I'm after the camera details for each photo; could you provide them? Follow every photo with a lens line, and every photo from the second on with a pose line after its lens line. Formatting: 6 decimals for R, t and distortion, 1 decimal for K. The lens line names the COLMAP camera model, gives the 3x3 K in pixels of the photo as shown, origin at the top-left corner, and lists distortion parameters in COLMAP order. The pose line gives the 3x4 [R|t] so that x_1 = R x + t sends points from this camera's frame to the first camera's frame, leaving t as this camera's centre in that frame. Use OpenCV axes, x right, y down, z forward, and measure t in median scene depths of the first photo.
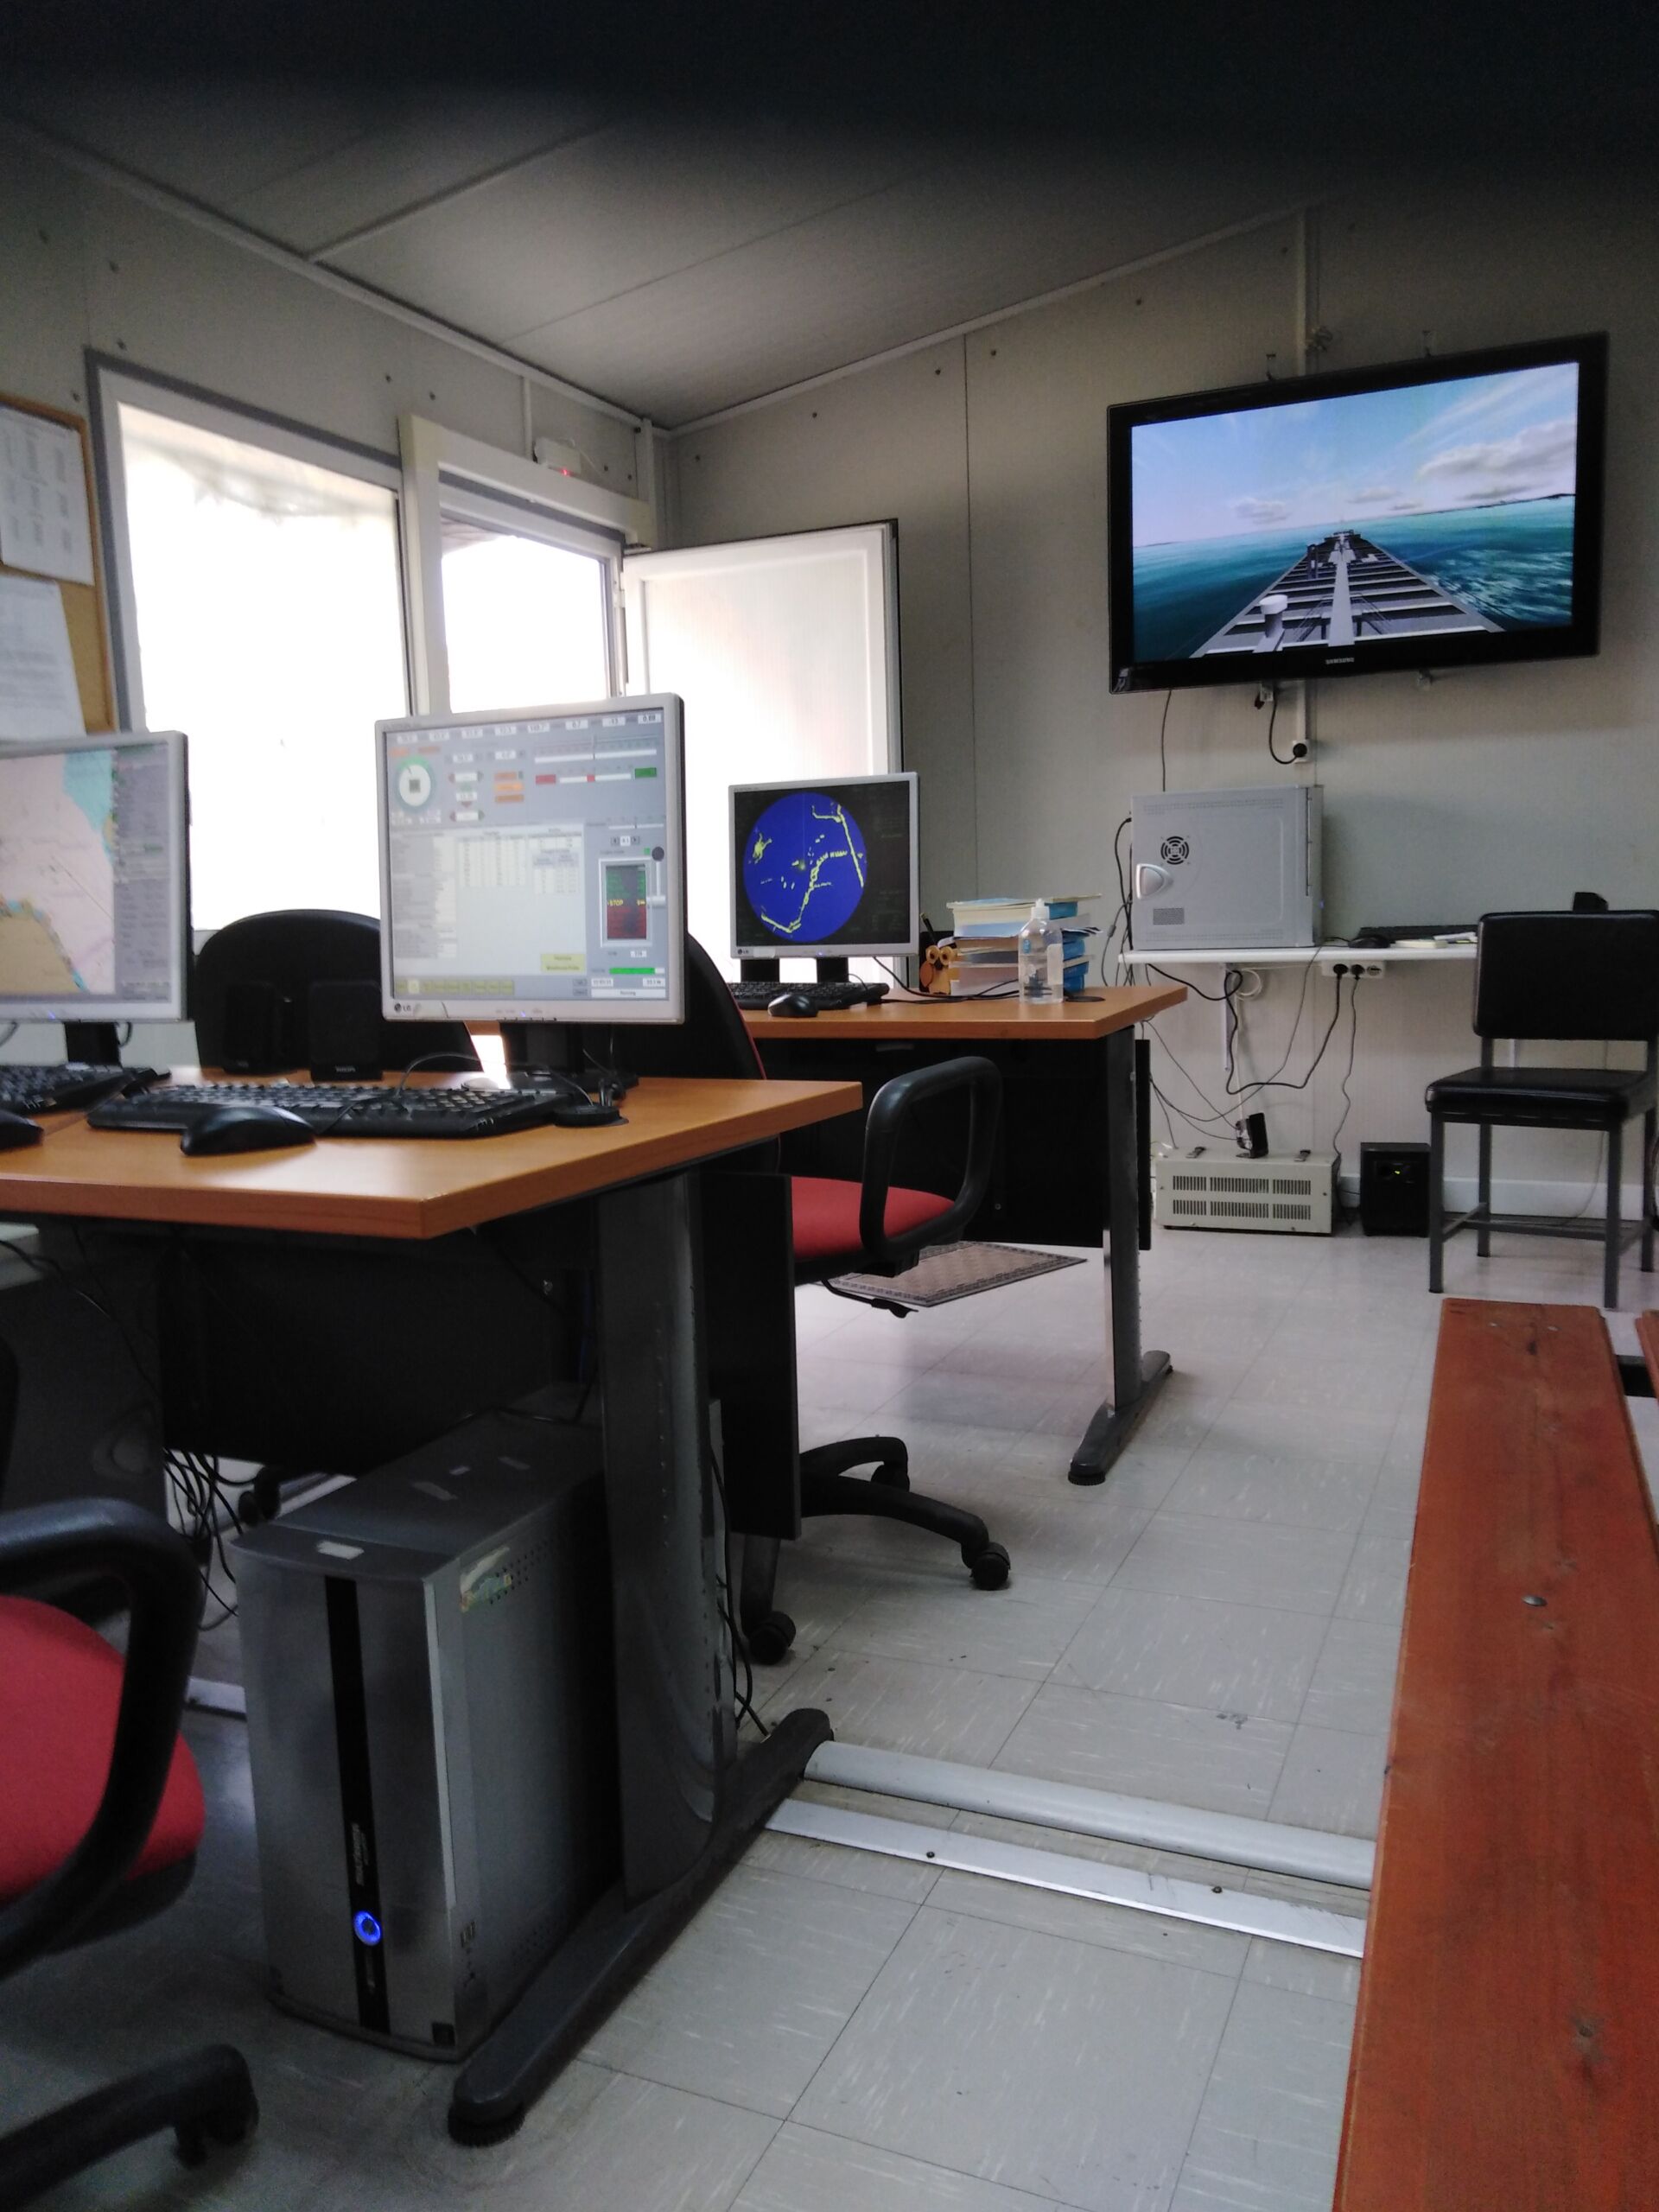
lens RADIAL K [[1607.5, 0, 829.5], [0, 1607.5, 1106.0], [0, 0, 1]] dist [0.092332, -0.124248]
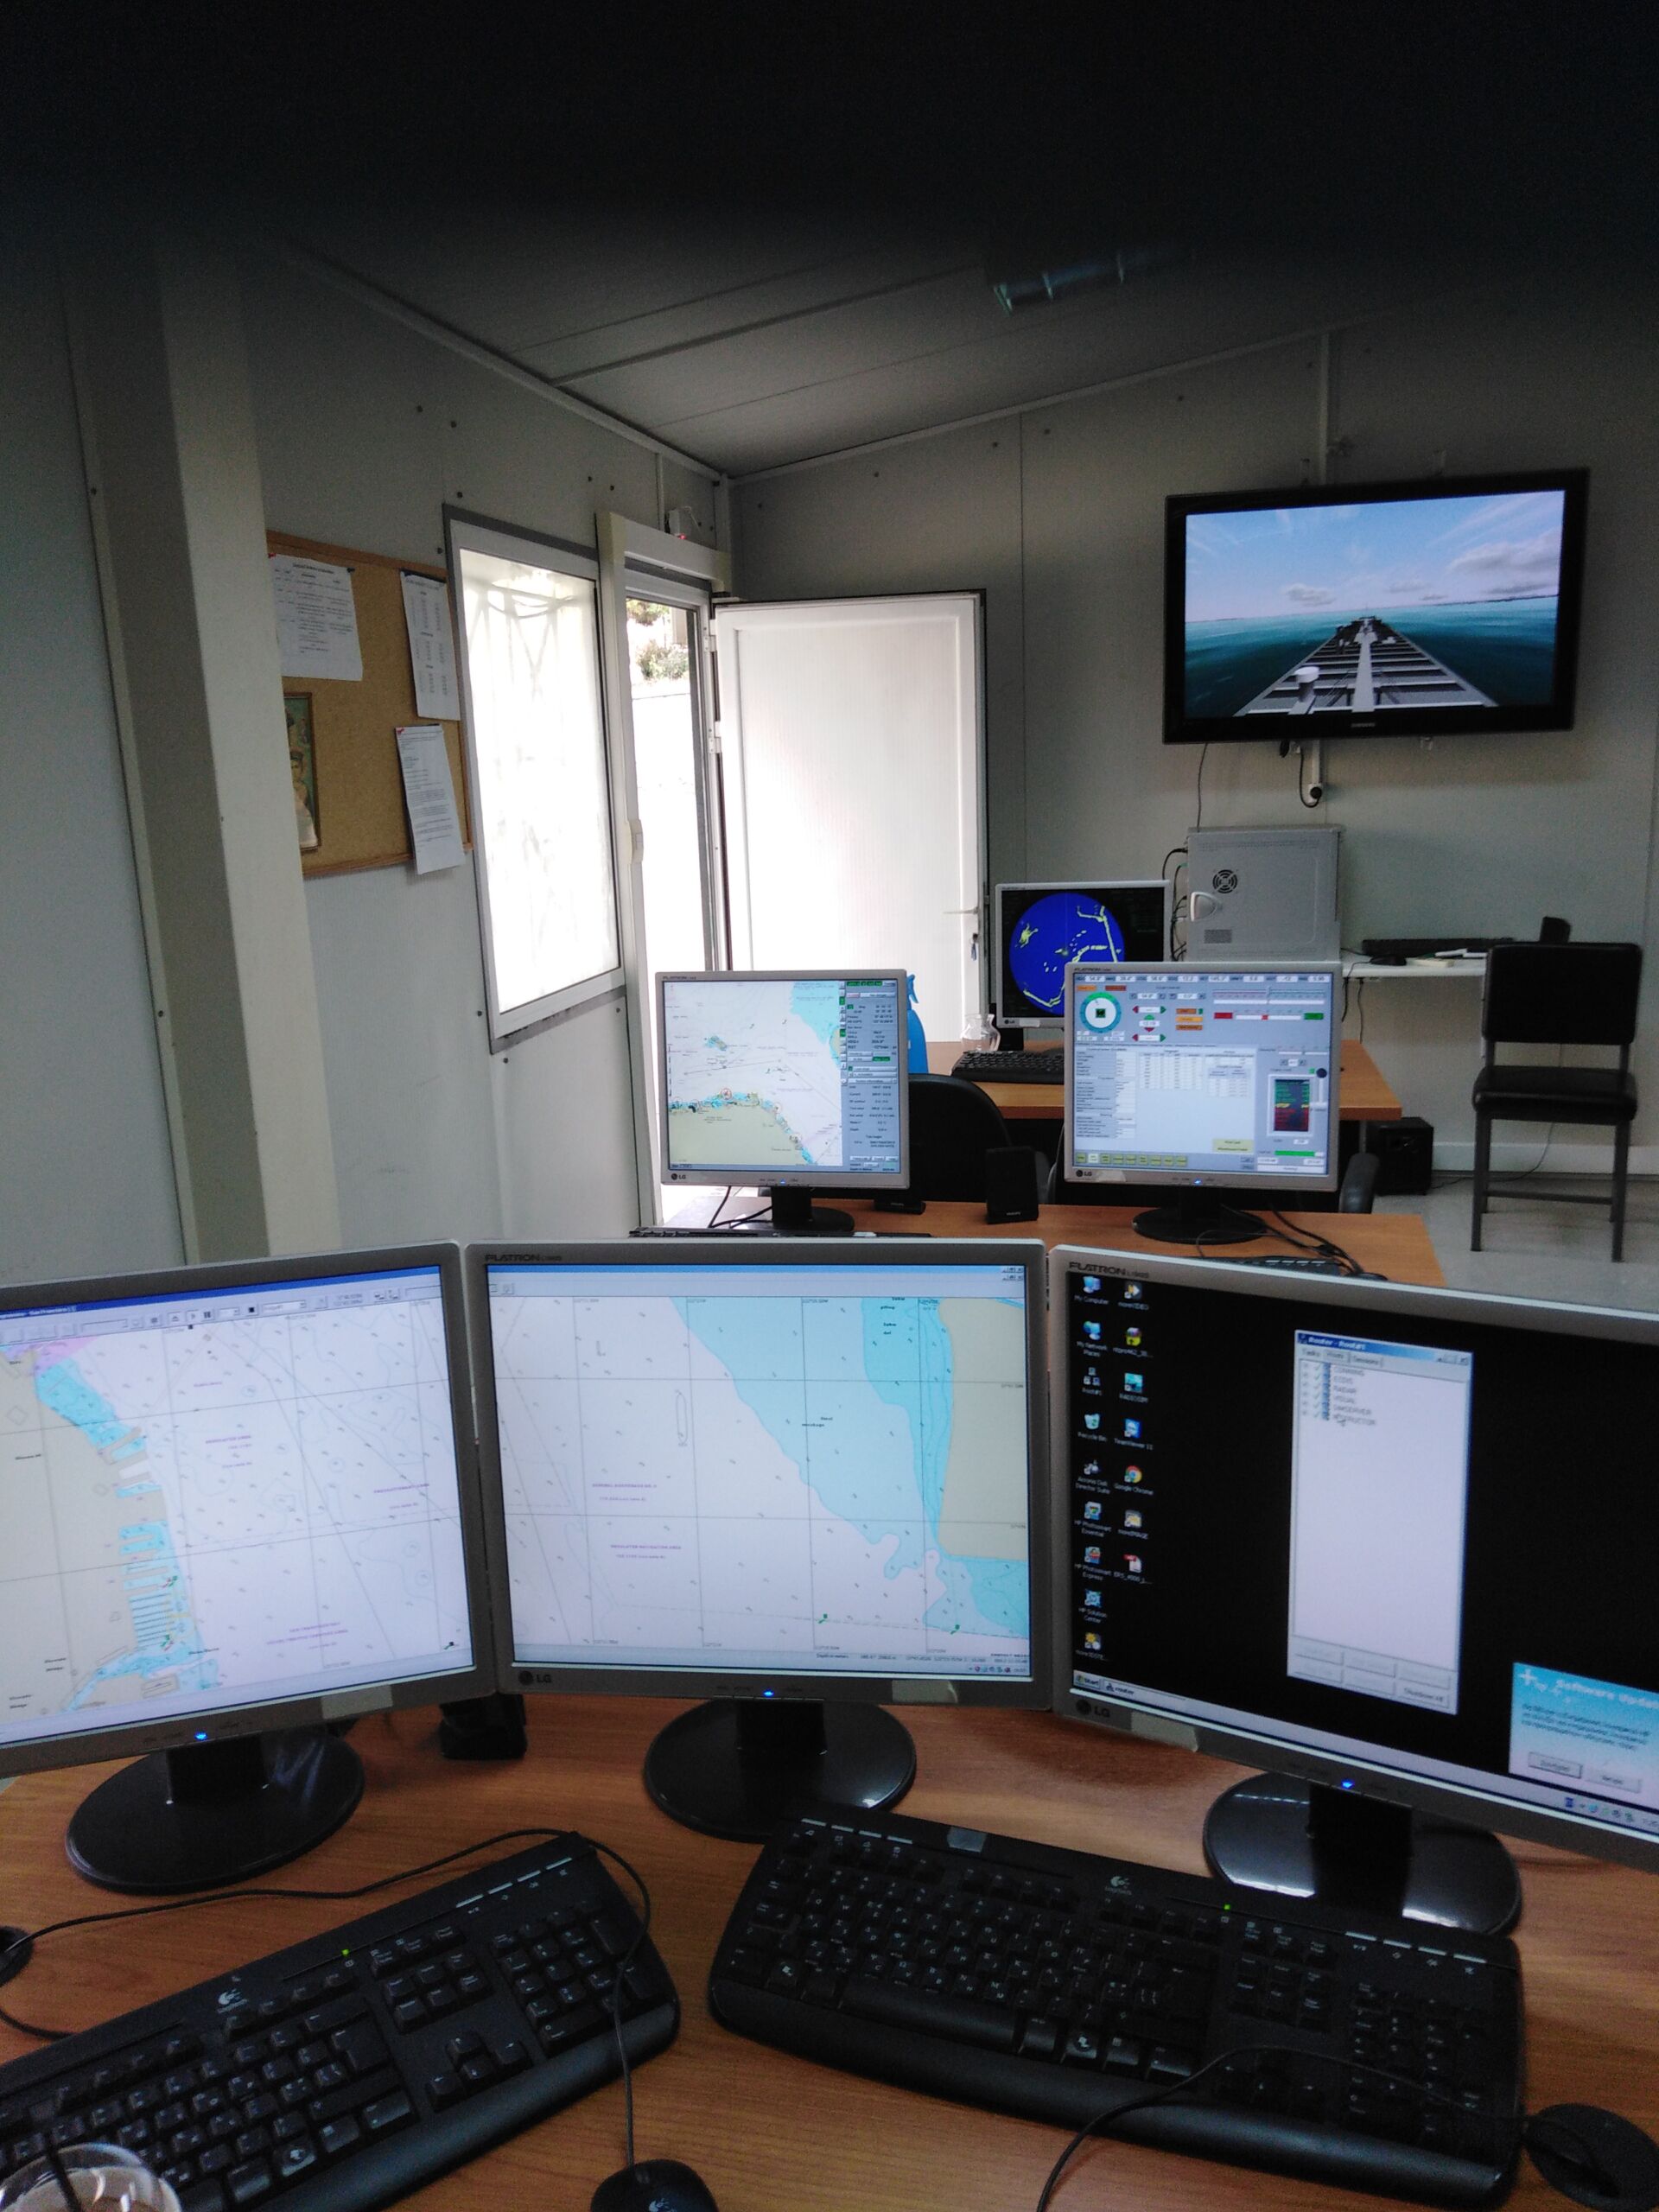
lens RADIAL K [[1607.5, 0, 829.5], [0, 1607.5, 1106.0], [0, 0, 1]] dist [0.092332, -0.124248]
pose [[0.980288, -0.045841, 0.192181, -0.326051], [0.031188, 0.996419, 0.078590, -0.102778], [-0.195096, -0.071048, 0.978207, -0.122188]]
